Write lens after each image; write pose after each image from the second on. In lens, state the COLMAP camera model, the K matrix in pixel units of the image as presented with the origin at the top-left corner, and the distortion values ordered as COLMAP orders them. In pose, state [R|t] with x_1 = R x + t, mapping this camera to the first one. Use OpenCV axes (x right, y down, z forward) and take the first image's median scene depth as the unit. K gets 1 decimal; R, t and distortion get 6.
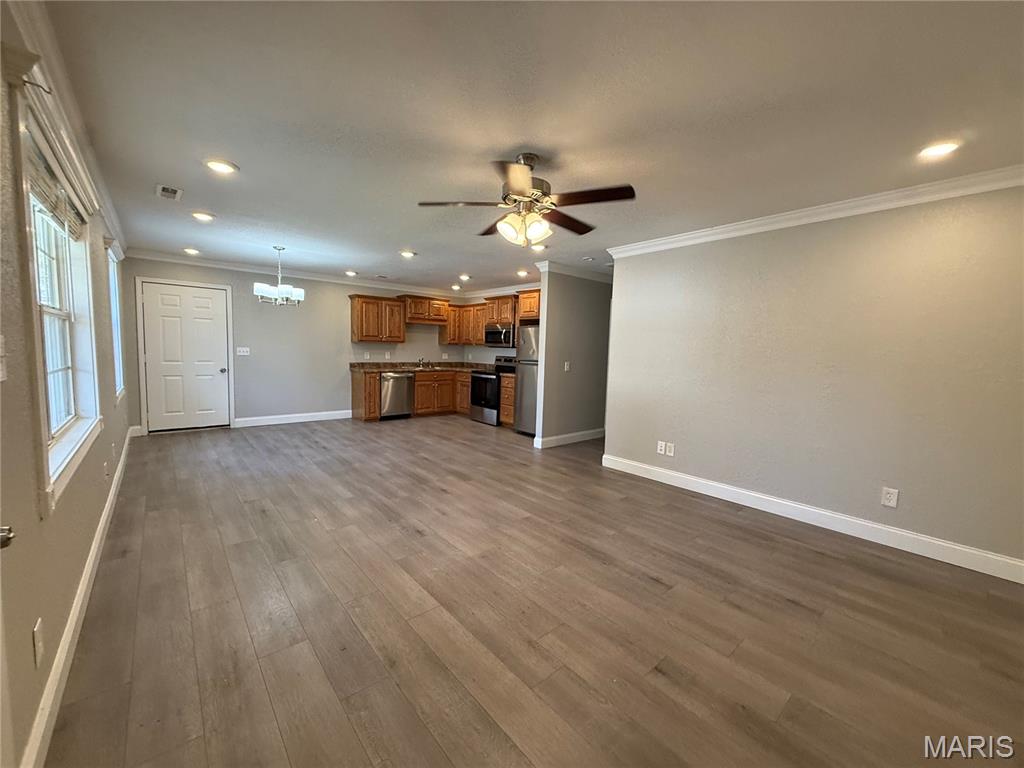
lens RADIAL K [[407.9, 0, 511.0], [0, 407.9, 385.1], [0, 0, 1]] dist [-0.000274, -0.000053]
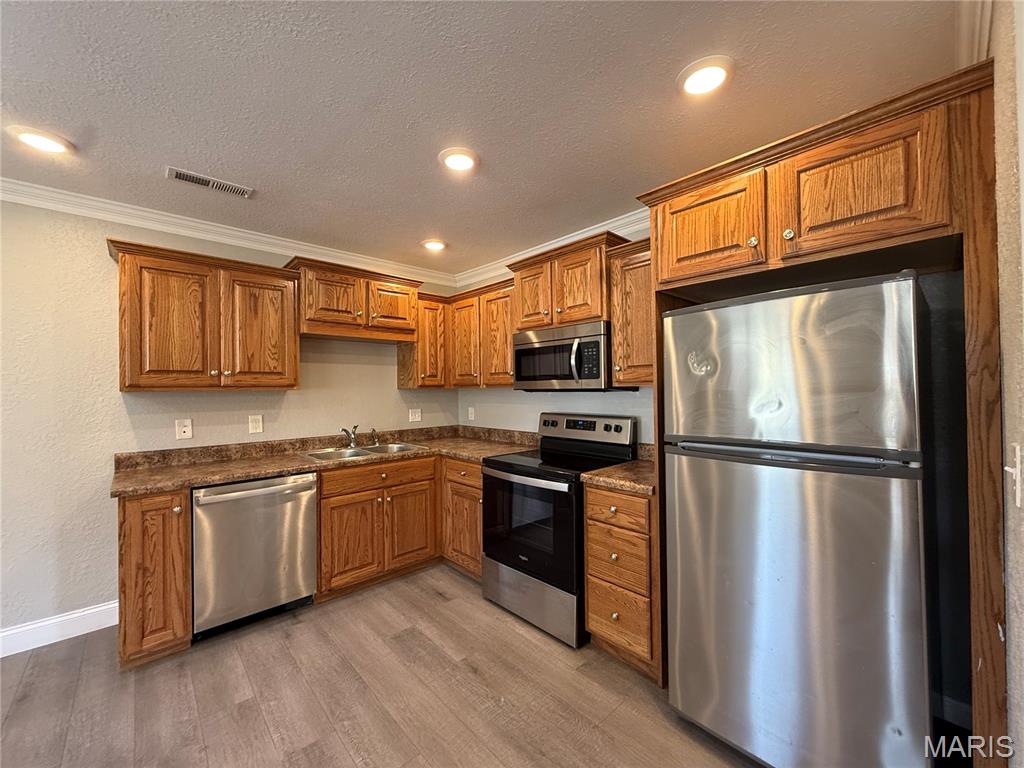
lens RADIAL K [[407.9, 0, 511.0], [0, 407.9, 385.1], [0, 0, 1]] dist [-0.000274, -0.000053]
pose [[0.998717, -0.039084, 0.032192, -0.084703], [0.042119, 0.994121, -0.099746, -0.065251], [-0.028105, 0.100974, 0.994492, 0.664450]]
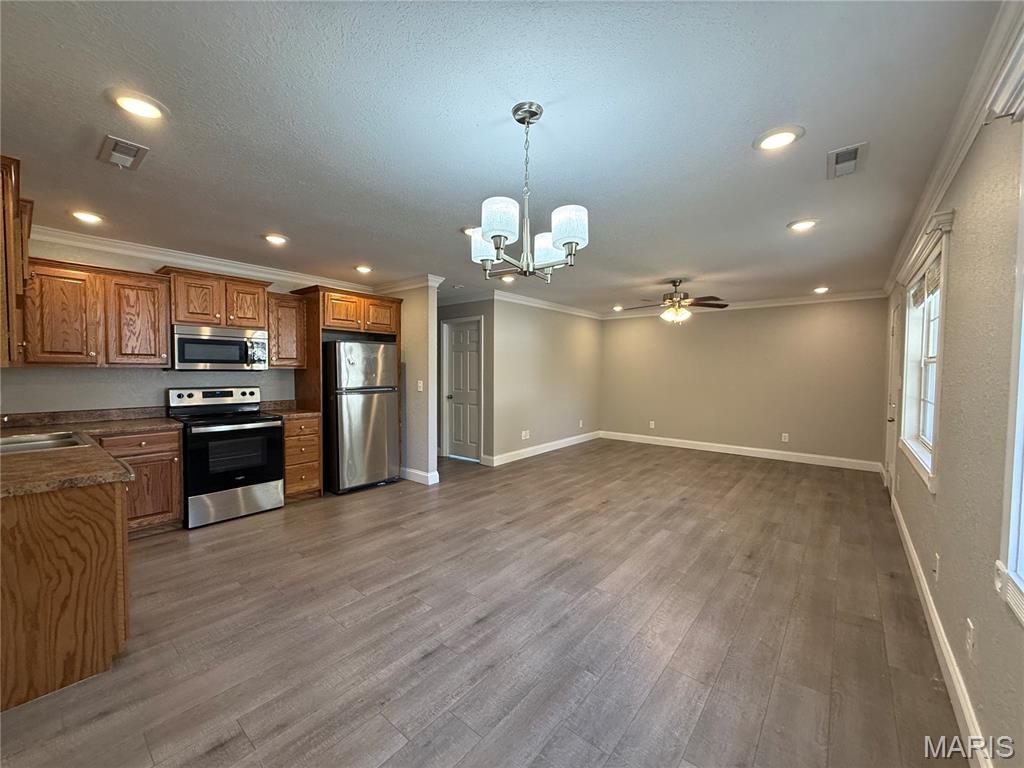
lens RADIAL K [[407.9, 0, 511.0], [0, 407.9, 385.1], [0, 0, 1]] dist [-0.000274, -0.000053]
pose [[-0.168383, -0.067741, 0.983391, -0.633705], [0.077526, 0.993635, 0.081721, -0.090859], [-0.982668, 0.089999, -0.162060, 0.744337]]
